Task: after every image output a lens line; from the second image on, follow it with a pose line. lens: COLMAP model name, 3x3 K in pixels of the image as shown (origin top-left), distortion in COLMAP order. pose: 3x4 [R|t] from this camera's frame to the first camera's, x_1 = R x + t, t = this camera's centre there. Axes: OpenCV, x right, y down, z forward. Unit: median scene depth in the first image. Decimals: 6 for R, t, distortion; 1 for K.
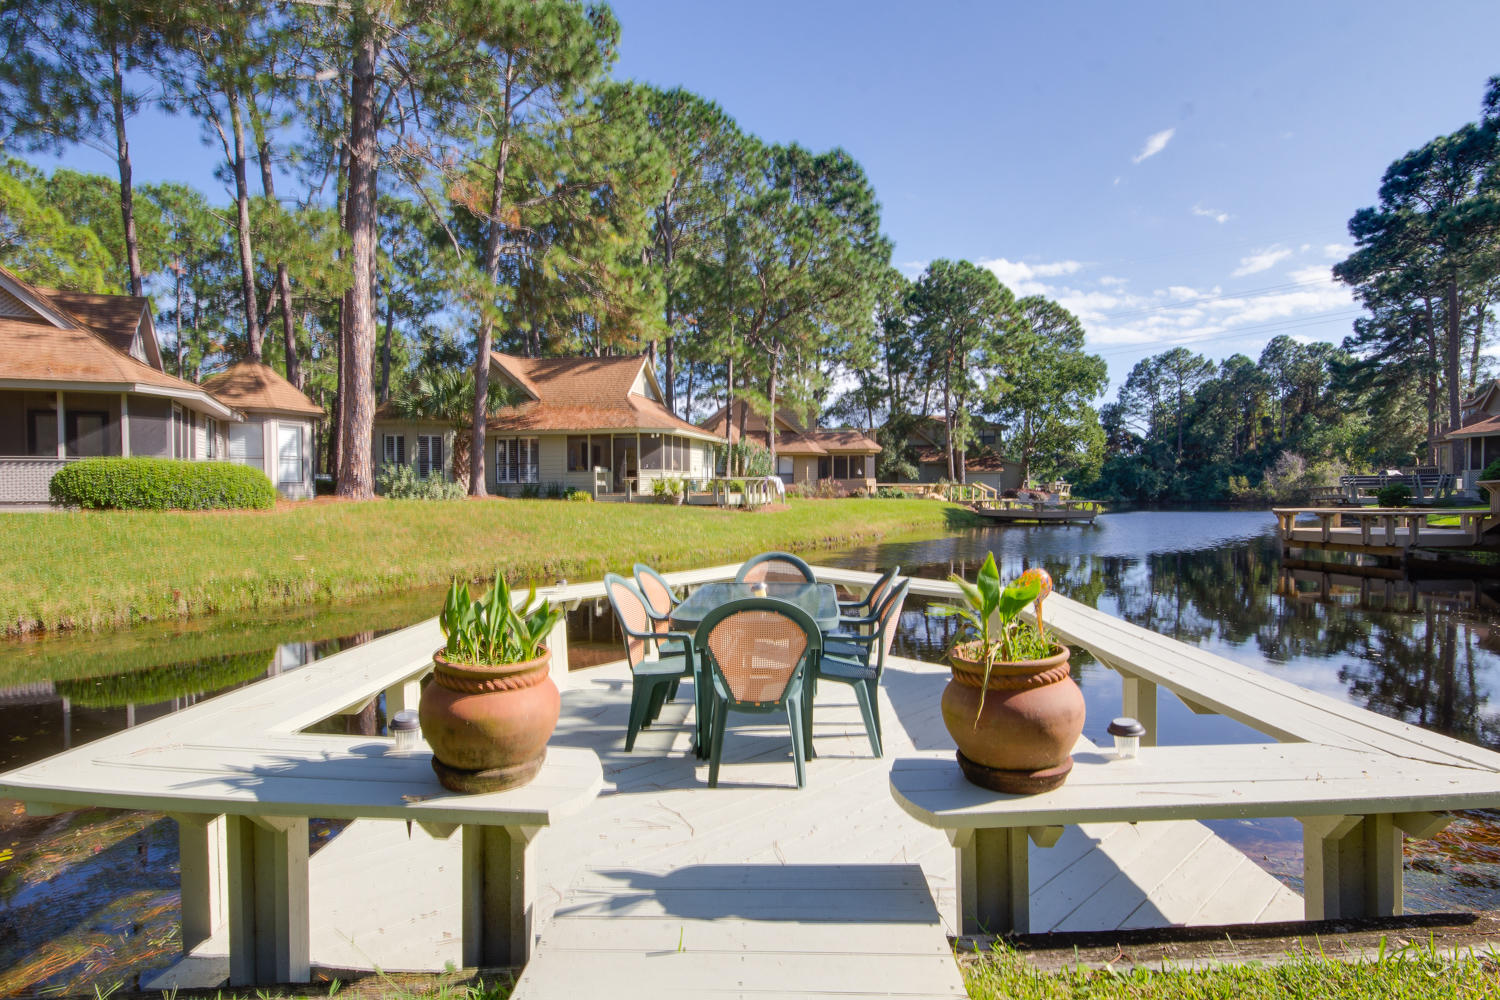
lens RADIAL K [[822.2, 0, 762.0], [0, 822.2, 511.6], [0, 0, 1]] dist [0.002026, 0.011643]
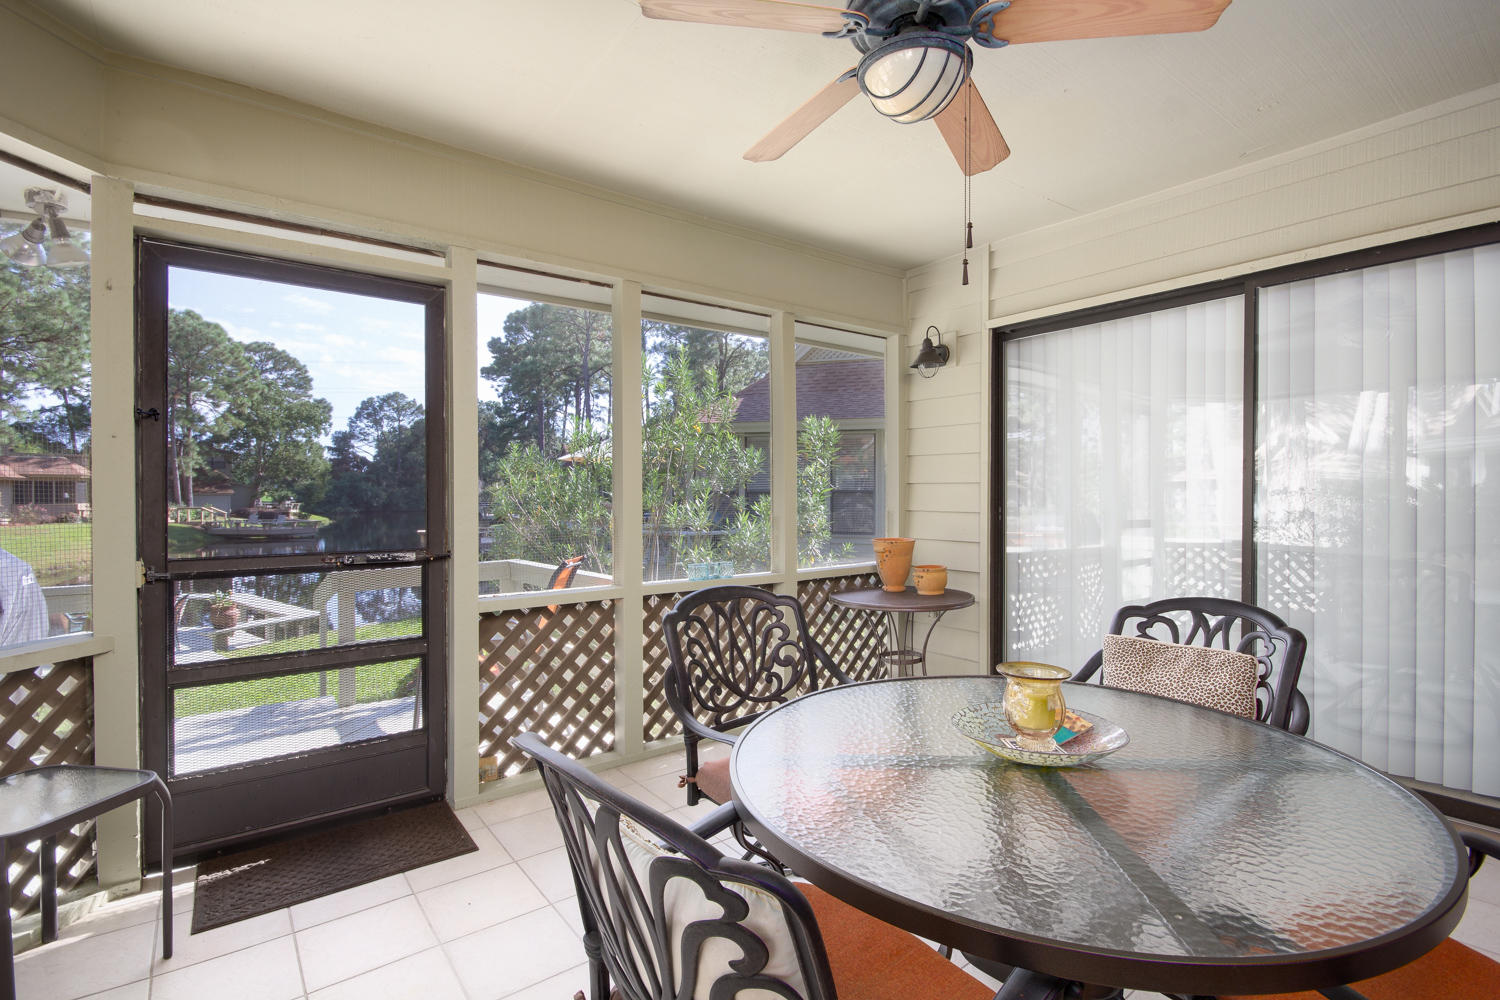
lens RADIAL K [[704.9, 0, 764.0], [0, 704.9, 492.8], [0, 0, 1]] dist [0.013264, -0.010438]
pose [[0.601733, 0.001391, 0.798696, -0.063395], [0.019709, 0.999668, -0.016589, -0.020430], [-0.798454, 0.025724, 0.601506, -0.230569]]
